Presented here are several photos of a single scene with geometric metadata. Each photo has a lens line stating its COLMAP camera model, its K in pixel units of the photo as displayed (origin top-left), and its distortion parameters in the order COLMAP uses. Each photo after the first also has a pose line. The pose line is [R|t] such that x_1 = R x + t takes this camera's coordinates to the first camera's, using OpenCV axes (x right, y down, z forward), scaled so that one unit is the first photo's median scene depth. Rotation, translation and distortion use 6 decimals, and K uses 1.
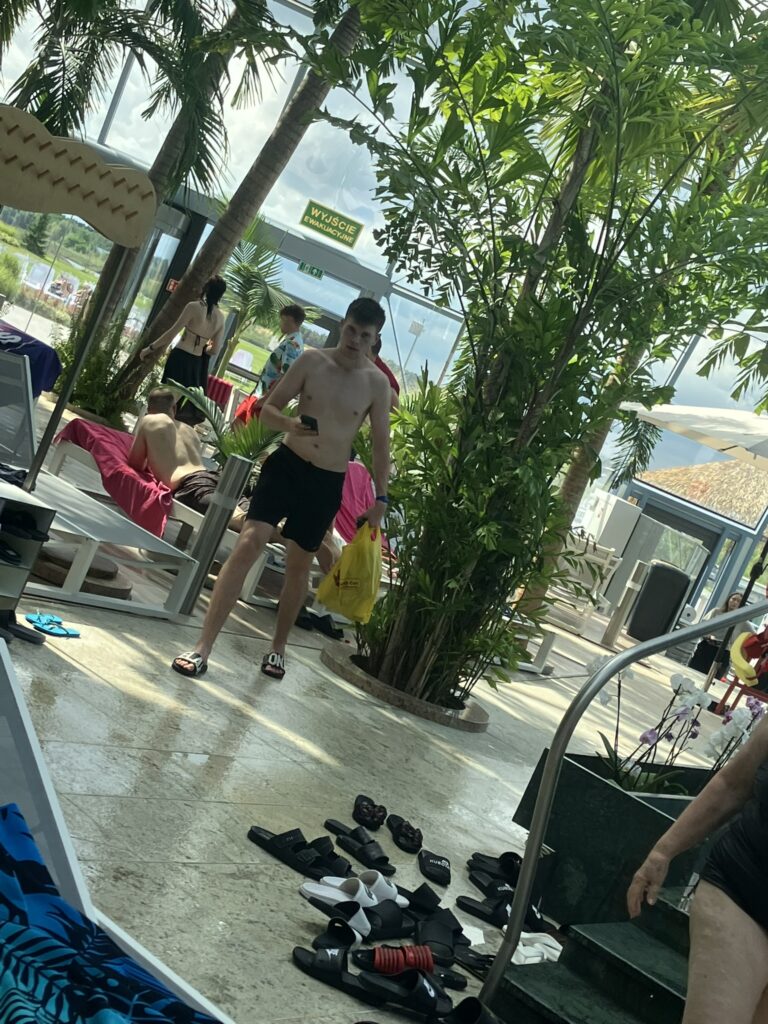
lens RADIAL K [[1667.4, 0, 384.0], [0, 1667.4, 512.0], [0, 0, 1]] dist [0.244756, 0.011673]
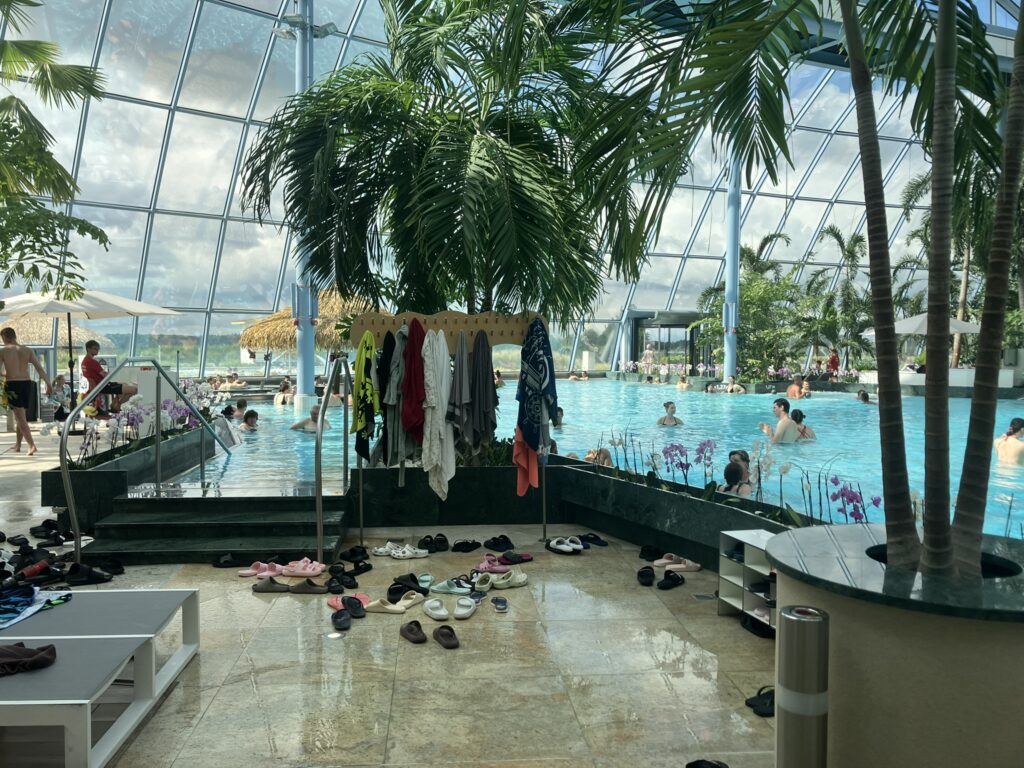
lens RADIAL K [[835.4, 0, 512.0], [0, 835.4, 384.0], [0, 0, 1]] dist [0.004457, 0.003443]
pose [[0.673921, -0.422076, 0.606368, -0.066600], [0.343152, 0.905667, 0.249028, -0.019434], [-0.654276, 0.040251, 0.755184, -0.171450]]
